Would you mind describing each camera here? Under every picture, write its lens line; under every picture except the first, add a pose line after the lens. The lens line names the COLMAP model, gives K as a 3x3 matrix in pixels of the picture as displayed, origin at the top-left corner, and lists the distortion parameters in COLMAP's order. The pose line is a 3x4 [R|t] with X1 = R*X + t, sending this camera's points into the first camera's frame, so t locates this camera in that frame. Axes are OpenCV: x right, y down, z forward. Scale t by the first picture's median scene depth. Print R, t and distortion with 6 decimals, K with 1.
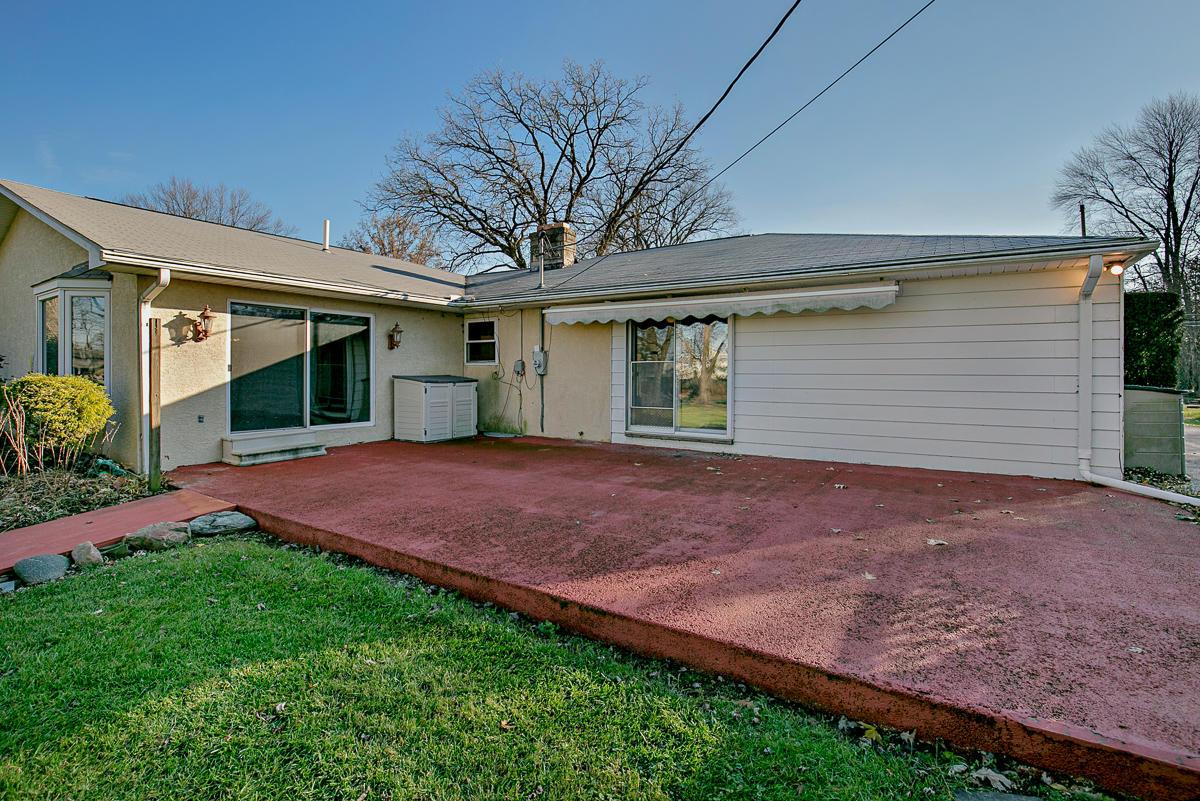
lens RADIAL K [[563.6, 0, 599.8], [0, 563.6, 357.6], [0, 0, 1]] dist [-0.018790, -0.000623]
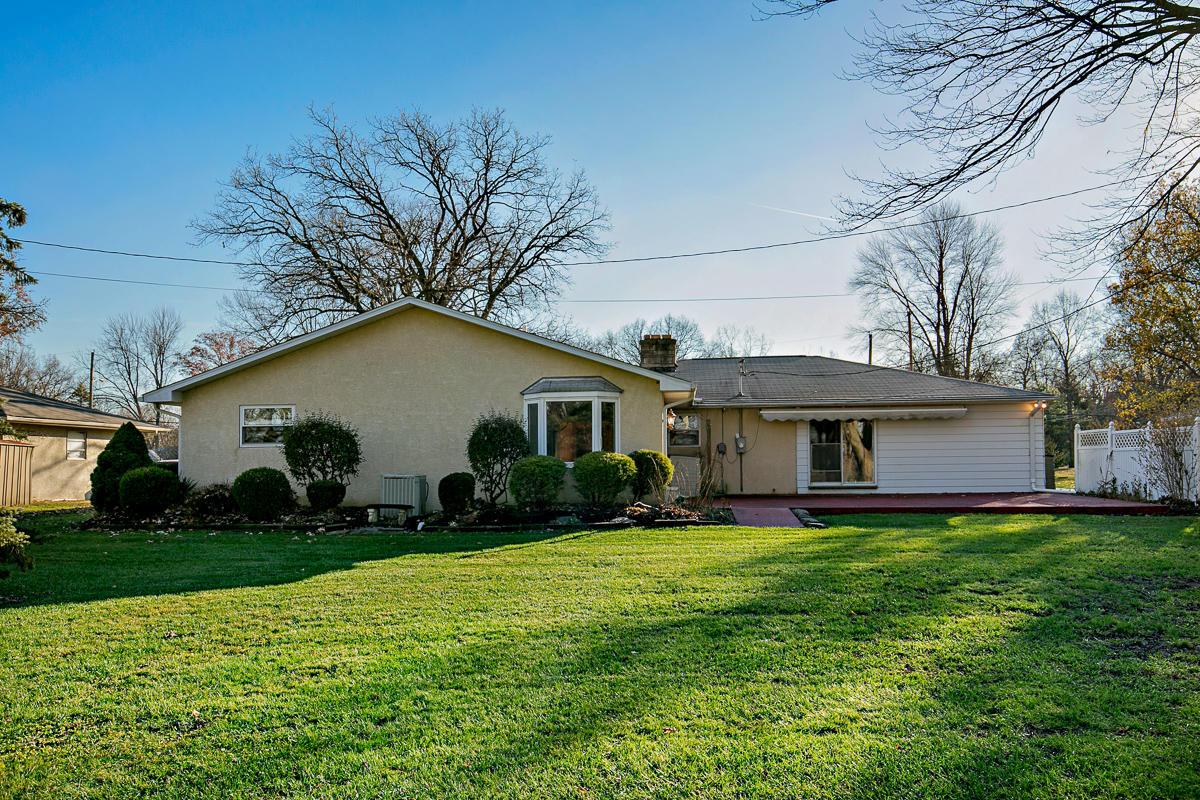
lens RADIAL K [[867.7, 0, 599.9], [0, 867.7, 403.2], [0, 0, 1]] dist [0.005807, 0.001331]
pose [[0.889833, 0.018195, 0.455923, -1.581096], [0.003083, 0.998942, -0.045883, 0.002867], [-0.456276, 0.042234, 0.888836, -0.945464]]
